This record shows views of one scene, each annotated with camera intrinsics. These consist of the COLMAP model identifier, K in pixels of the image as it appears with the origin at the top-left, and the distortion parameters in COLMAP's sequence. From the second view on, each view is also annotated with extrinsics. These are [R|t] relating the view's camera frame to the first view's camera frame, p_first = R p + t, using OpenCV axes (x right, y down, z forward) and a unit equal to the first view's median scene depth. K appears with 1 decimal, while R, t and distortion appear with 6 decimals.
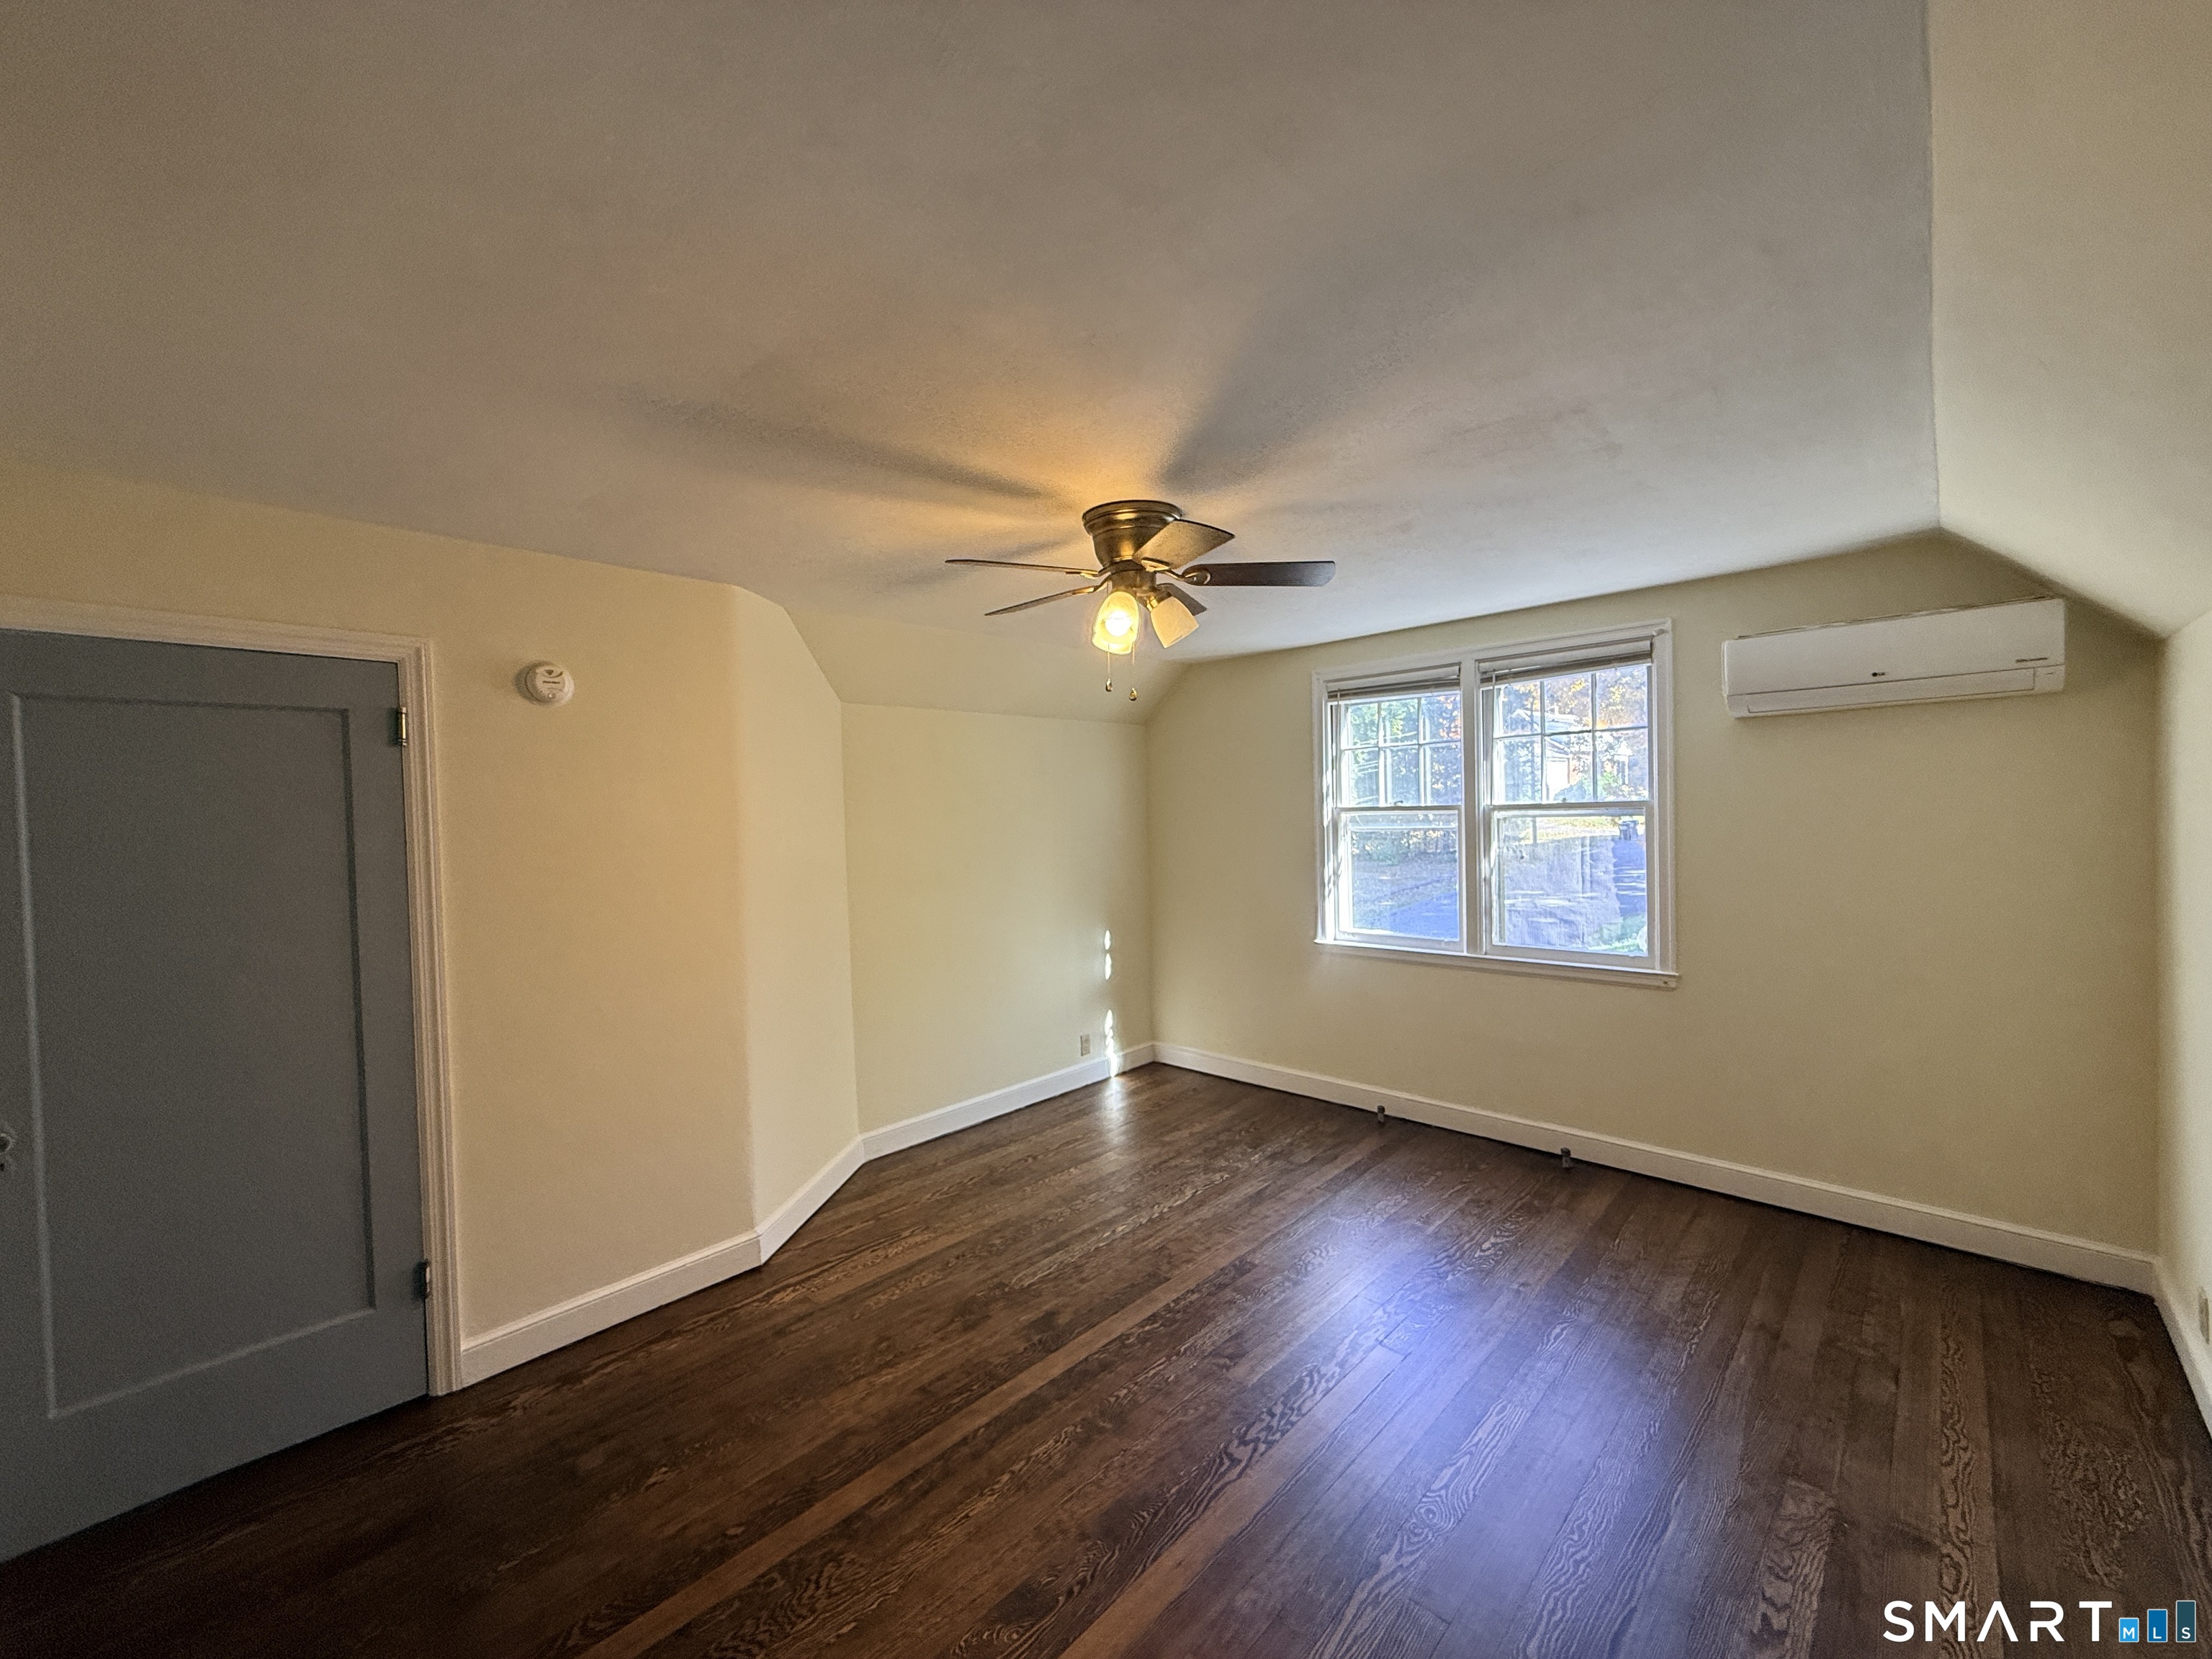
lens RADIAL K [[882.2, 0, 1097.7], [0, 882.2, 821.2], [0, 0, 1]] dist [0.000770, 0.000116]
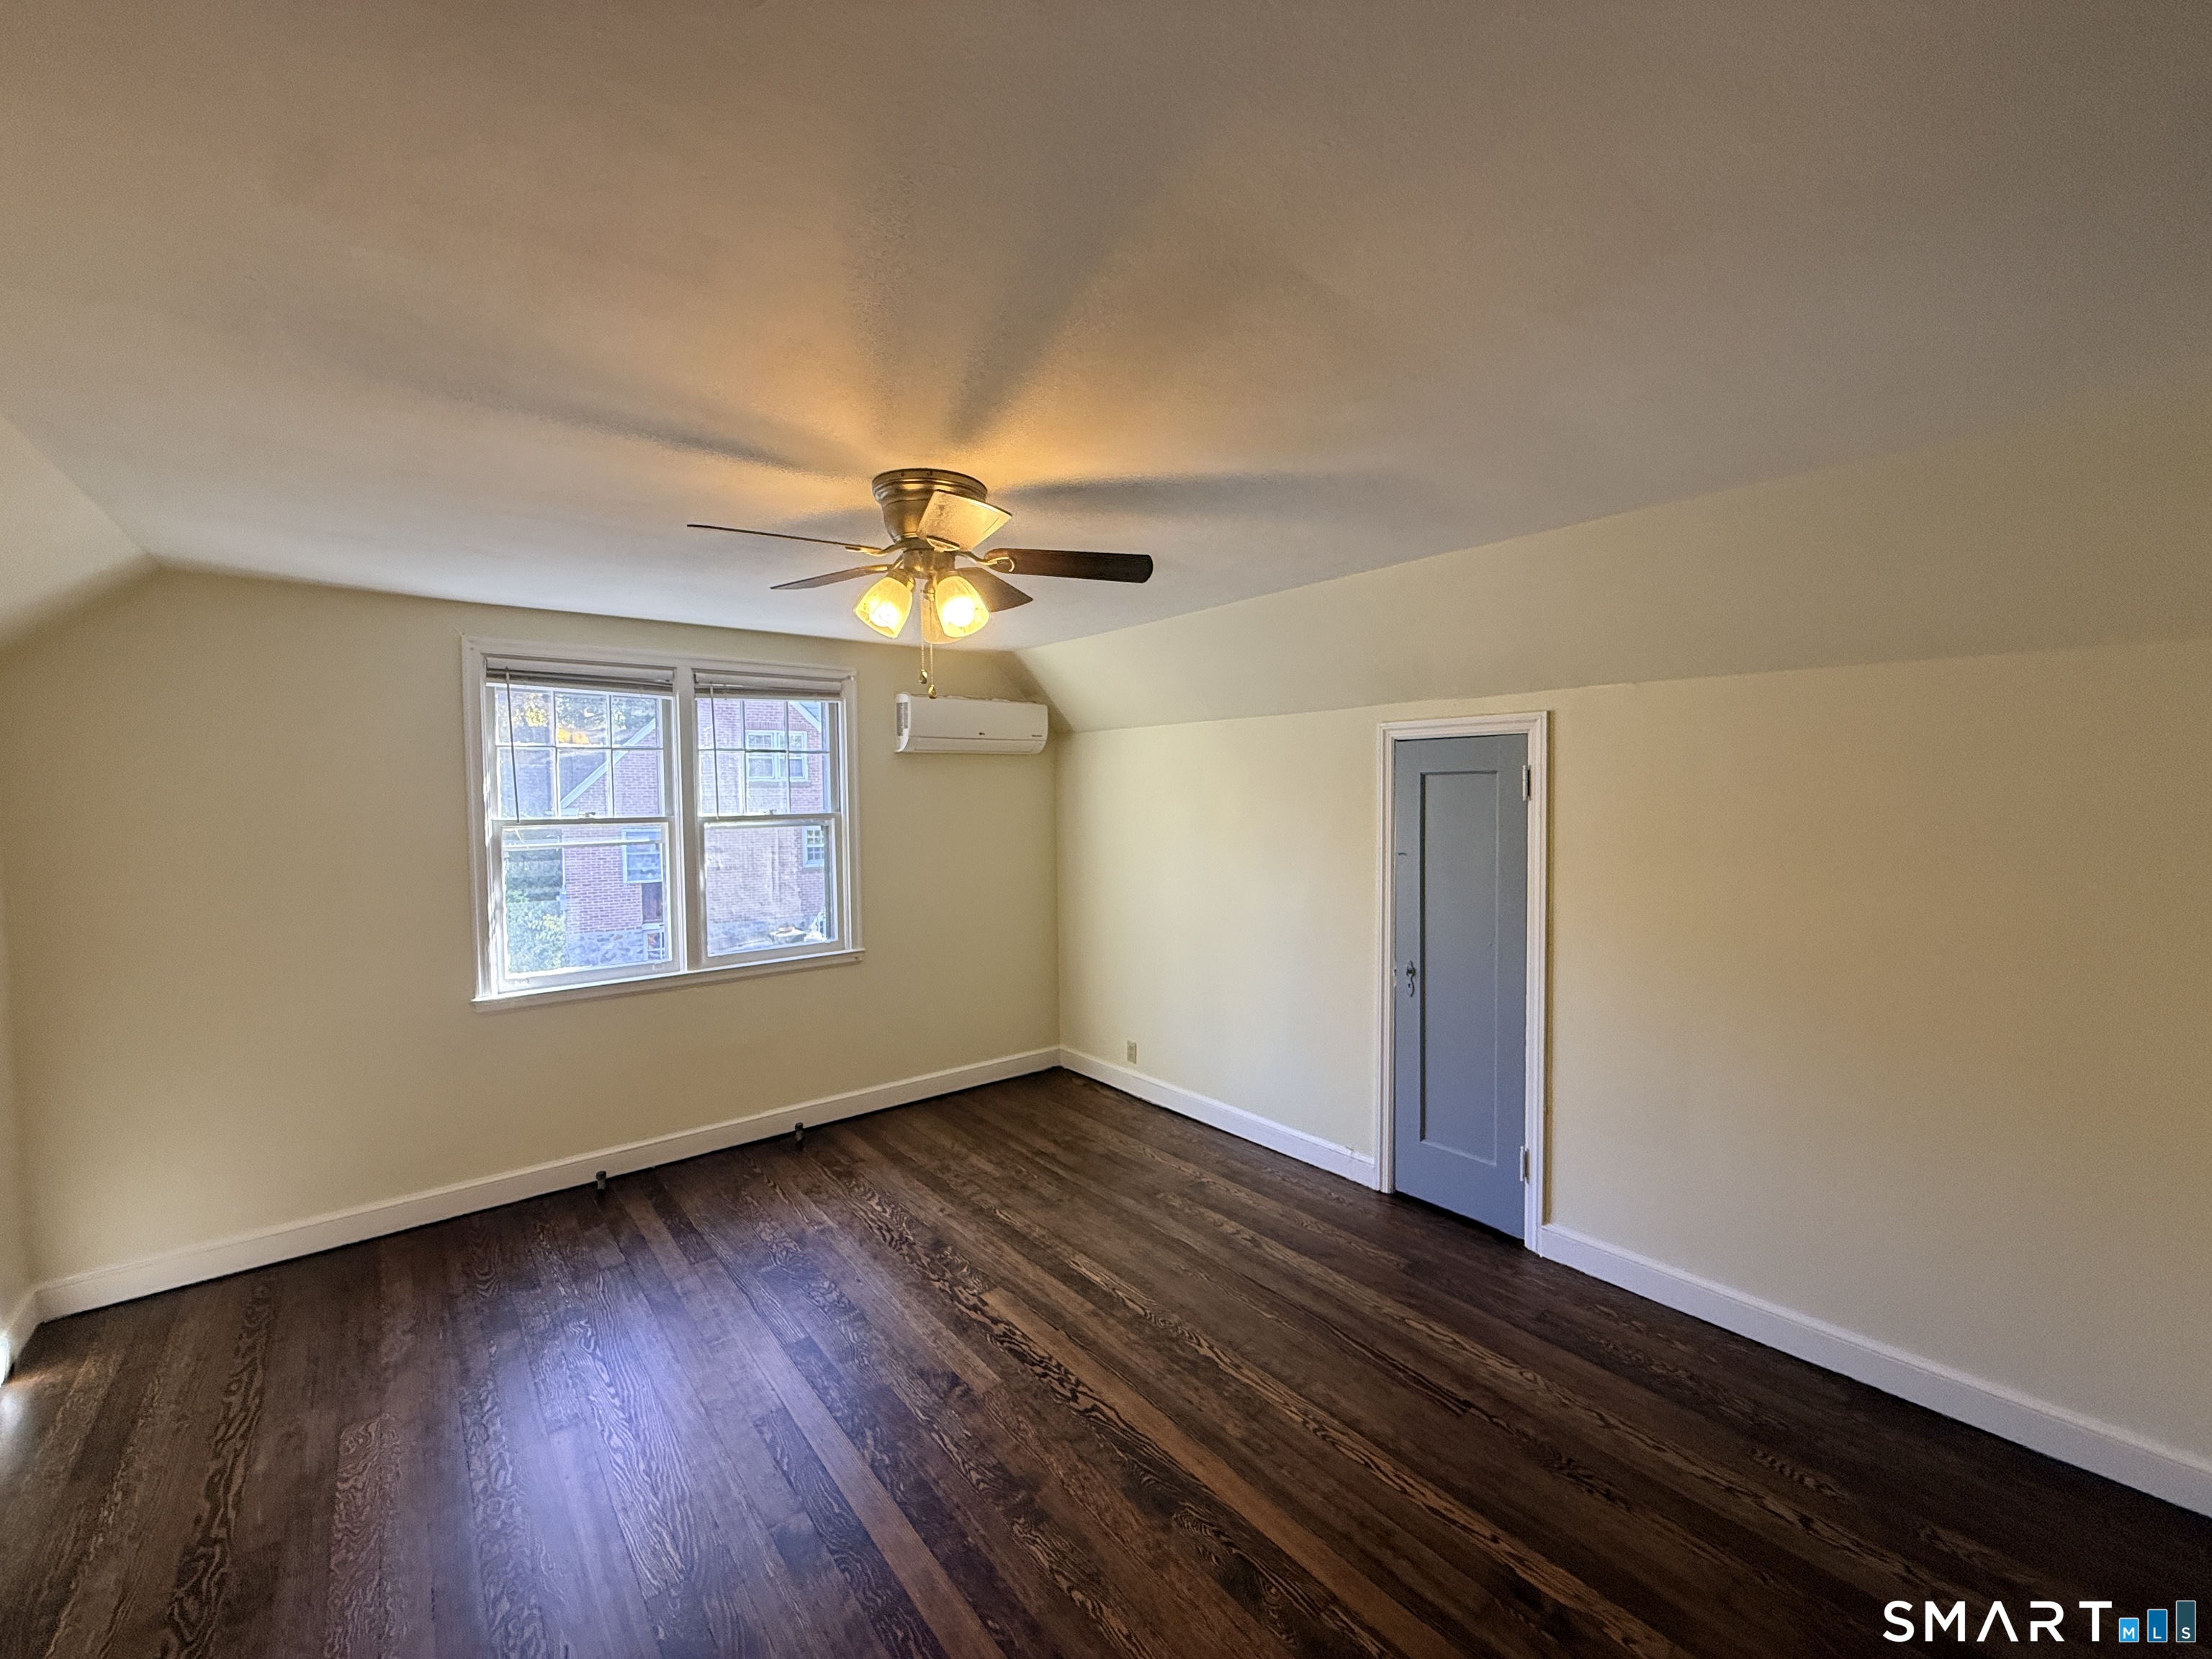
lens RADIAL K [[882.2, 0, 1097.7], [0, 882.2, 821.2], [0, 0, 1]] dist [0.000770, 0.000116]
pose [[0.118018, -0.005836, 0.992994, -0.518982], [0.018705, 0.999818, 0.003653, -0.009514], [-0.992835, 0.018143, 0.118106, 0.469208]]
